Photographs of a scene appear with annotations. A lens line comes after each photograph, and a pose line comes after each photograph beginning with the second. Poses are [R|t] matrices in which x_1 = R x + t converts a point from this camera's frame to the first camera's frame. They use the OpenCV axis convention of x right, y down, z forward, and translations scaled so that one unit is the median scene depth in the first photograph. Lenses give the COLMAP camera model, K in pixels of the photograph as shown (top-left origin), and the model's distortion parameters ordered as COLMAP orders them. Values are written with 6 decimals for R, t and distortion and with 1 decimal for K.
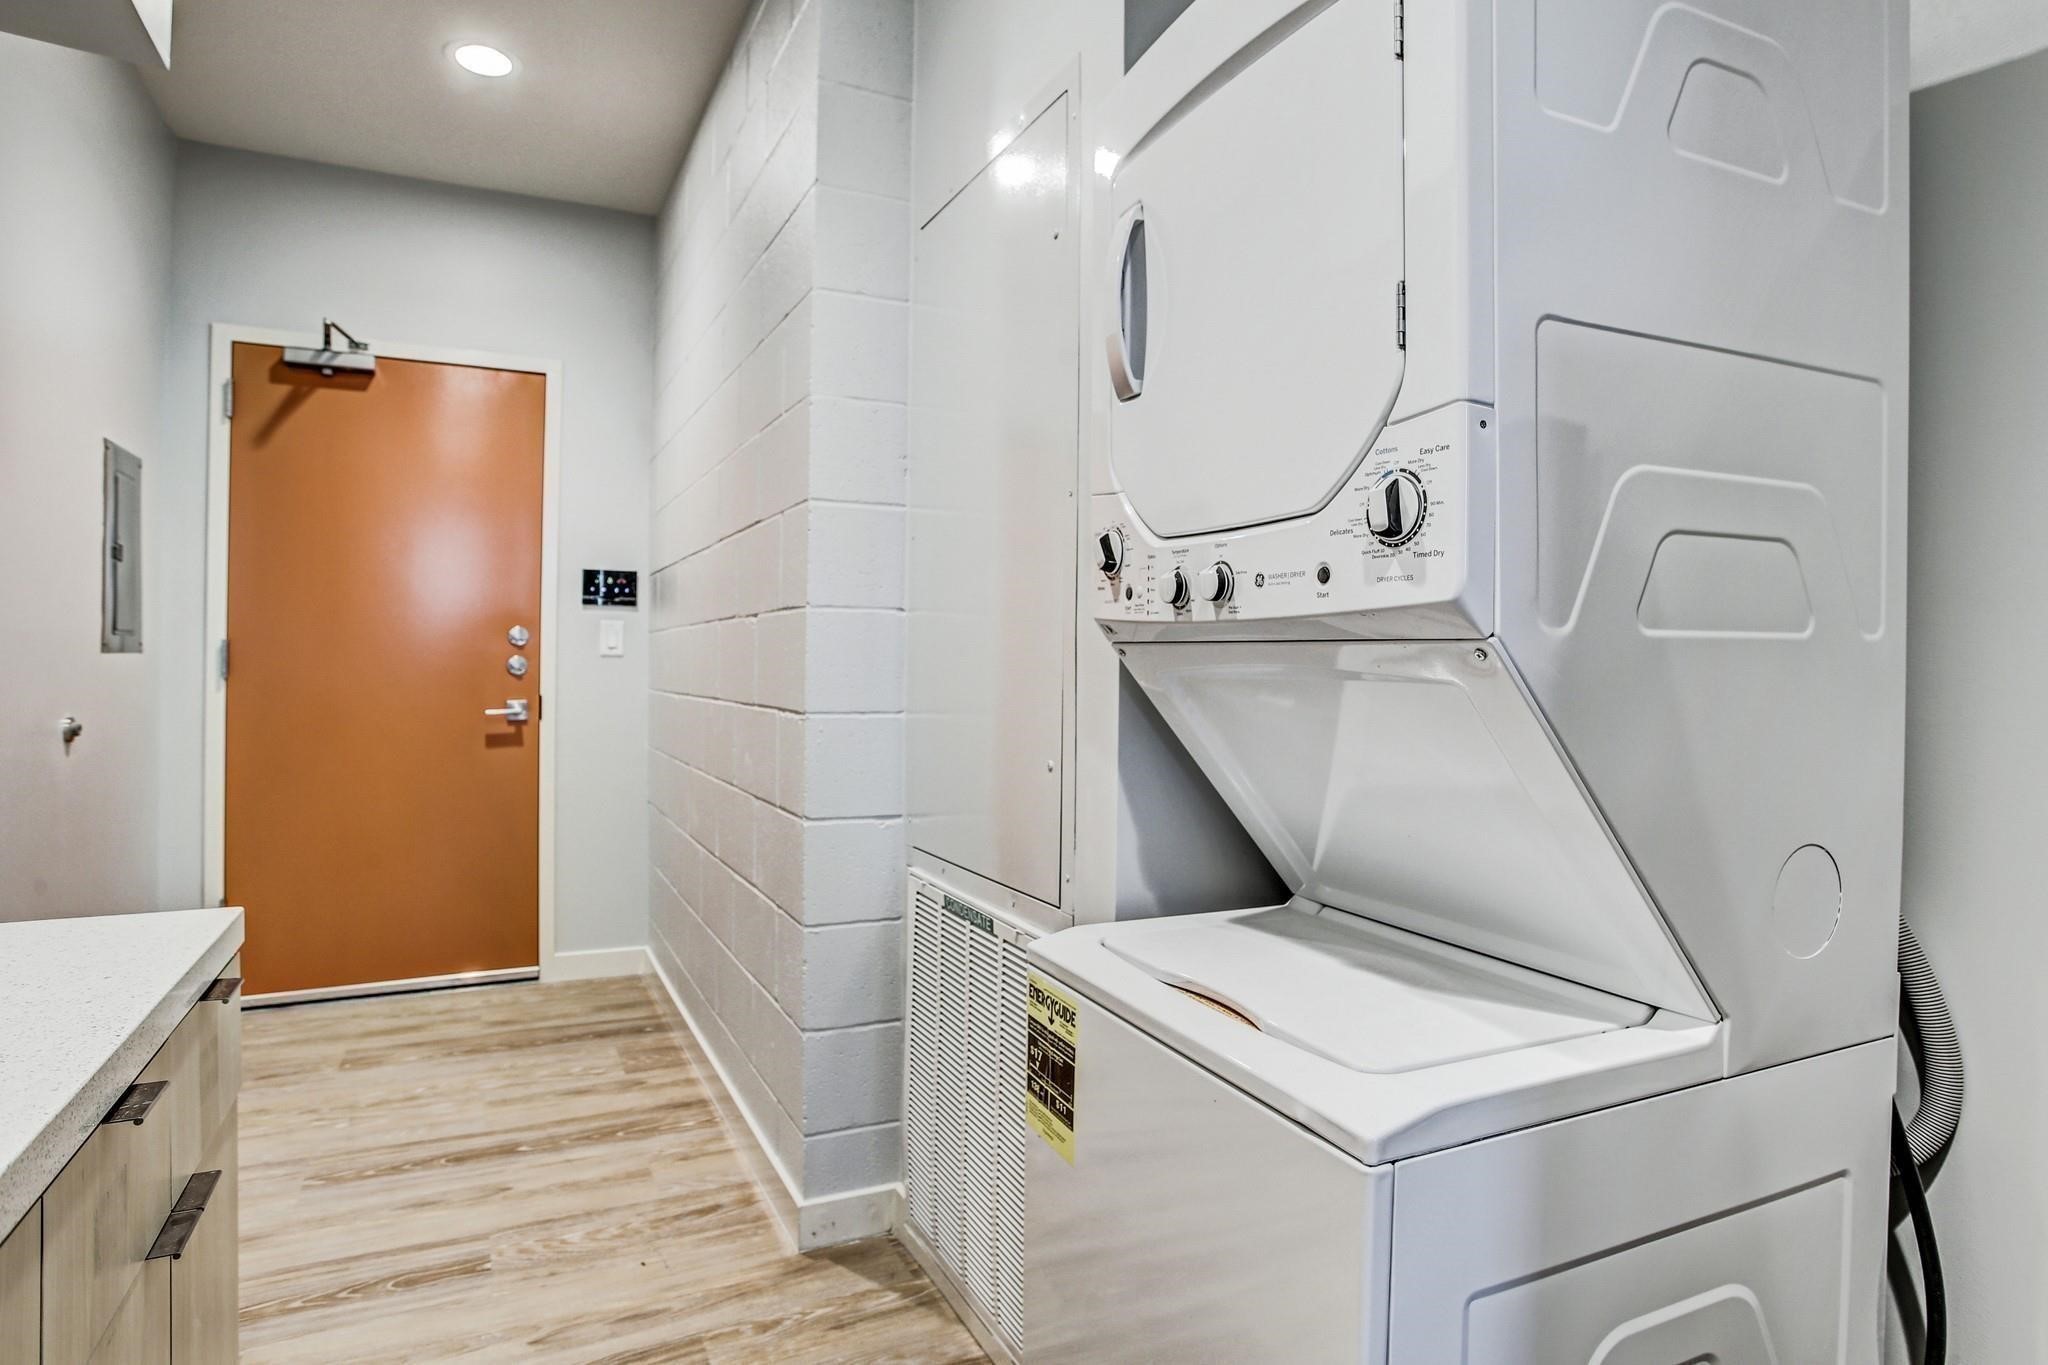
lens RADIAL K [[1124.5, 0, 1075.8], [0, 1124.5, 666.1], [0, 0, 1]] dist [-0.067910, 0.038769]
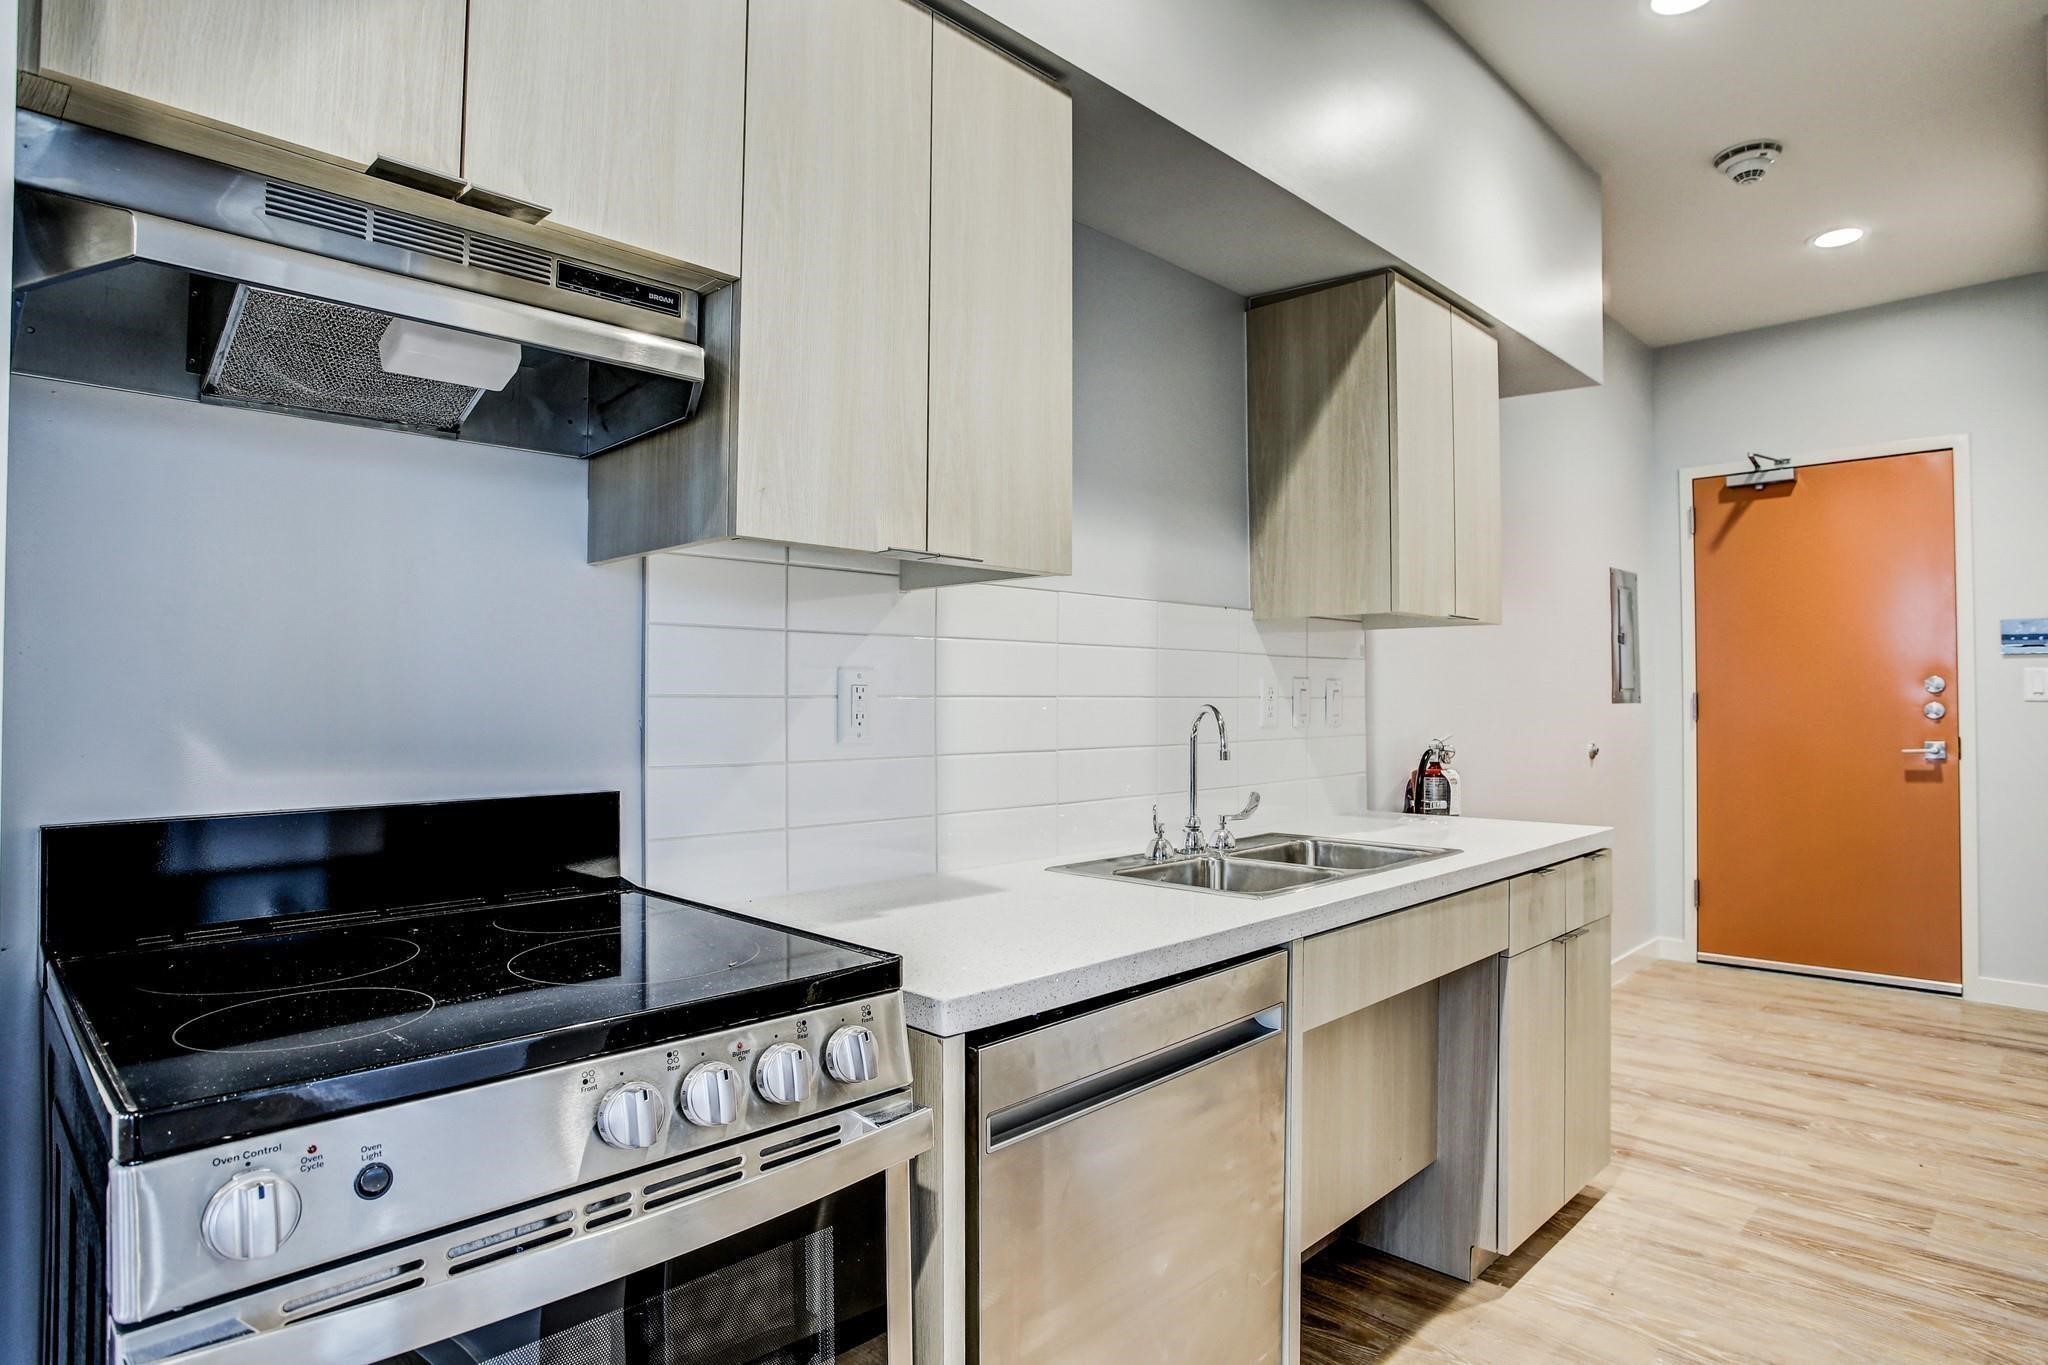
lens RADIAL K [[1182.3, 0, 1024.0], [0, 1182.3, 682.5], [0, 0, 1]] dist [0.004218, 0.002274]
pose [[0.315396, -0.027477, -0.948562, 0.468616], [0.004386, 0.999612, -0.027497, 0.000449], [0.948950, 0.004513, 0.315394, -0.348294]]
